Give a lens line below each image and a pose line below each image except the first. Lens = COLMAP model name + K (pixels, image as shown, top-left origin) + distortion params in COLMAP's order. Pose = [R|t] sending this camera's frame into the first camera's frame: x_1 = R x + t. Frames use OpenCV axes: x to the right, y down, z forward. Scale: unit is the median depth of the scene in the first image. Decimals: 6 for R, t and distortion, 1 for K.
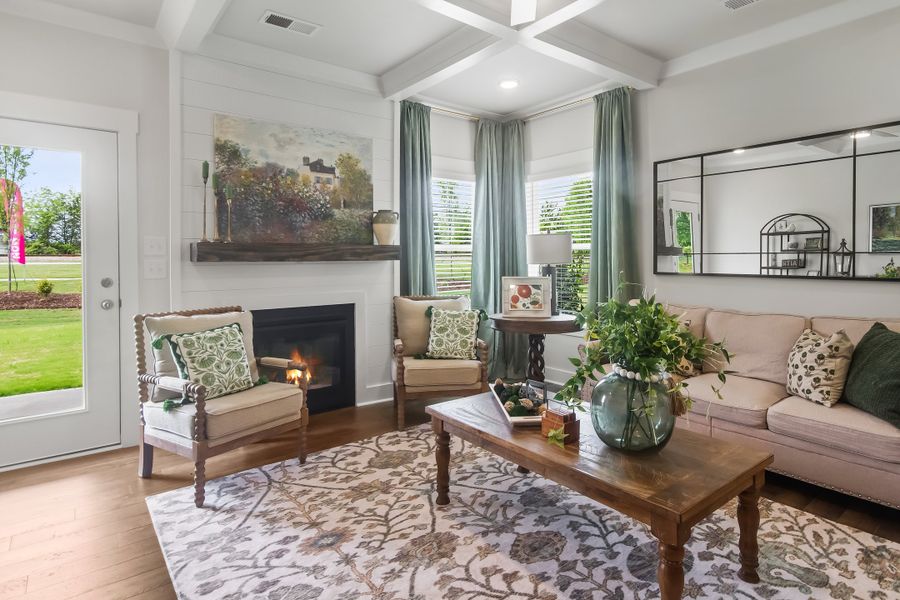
lens RADIAL K [[483.0, 0, 451.9], [0, 483.0, 261.2], [0, 0, 1]] dist [0.000943, 0.000962]
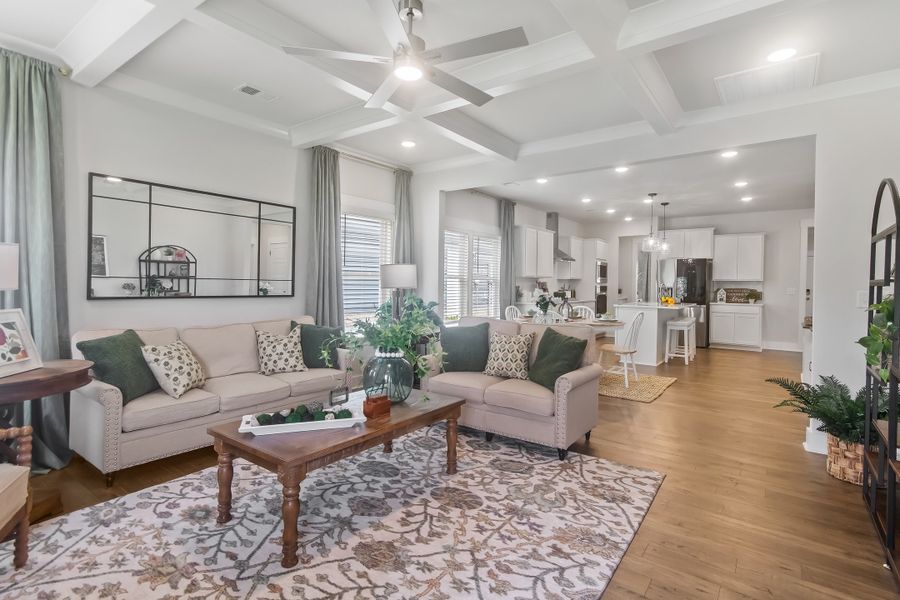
lens RADIAL K [[446.8, 0, 450.4], [0, 446.8, 287.8], [0, 0, 1]] dist [0.008800, -0.001177]
pose [[-0.270586, -0.005710, 0.962679, -0.568509], [-0.001202, 0.999984, 0.005593, -0.000789], [-0.962695, 0.000356, -0.270589, 0.614546]]
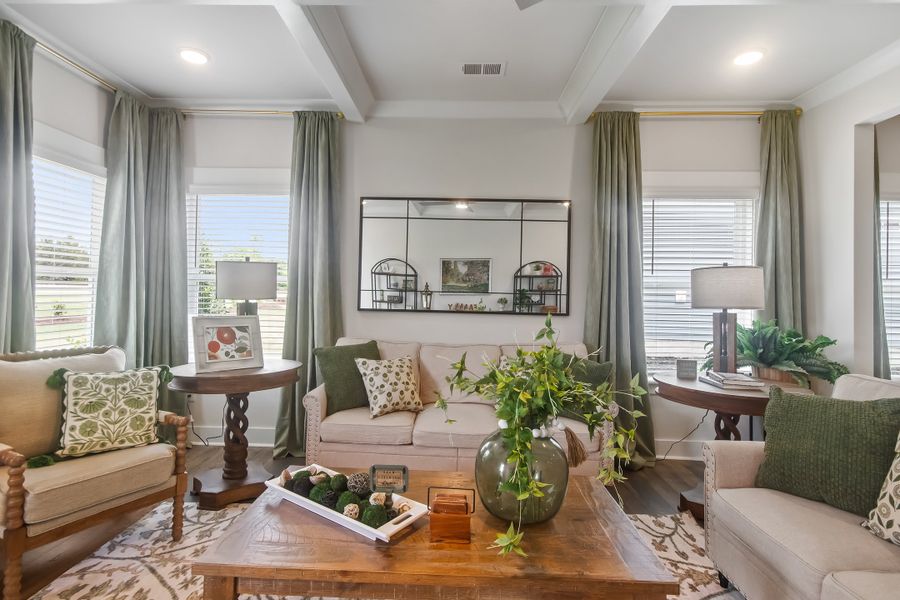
lens RADIAL K [[446.8, 0, 444.2], [0, 446.8, 285.9], [0, 0, 1]] dist [0.008800, -0.001177]
pose [[0.638552, 0.032201, 0.768905, -0.177249], [-0.016912, 0.999470, -0.027812, -0.001424], [-0.769393, 0.004756, 0.638758, 0.297913]]
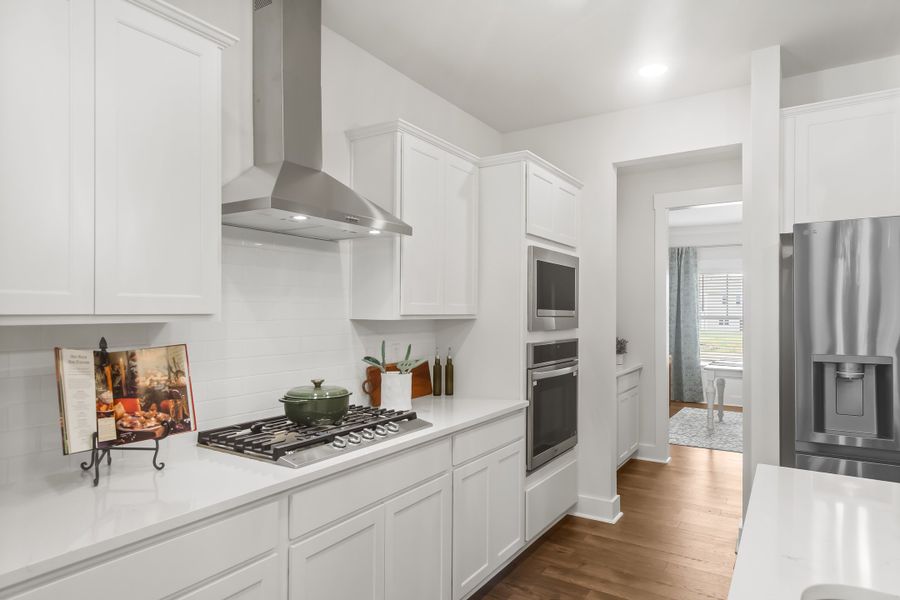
lens RADIAL K [[538.8, 0, 443.7], [0, 538.8, 302.5], [0, 0, 1]] dist [-0.002774, 0.000565]
pose [[-0.318534, 0.016517, 0.947768, 1.097889], [0.002093, 0.999858, -0.016722, -0.049108], [-0.947909, -0.003342, -0.318523, -0.606350]]
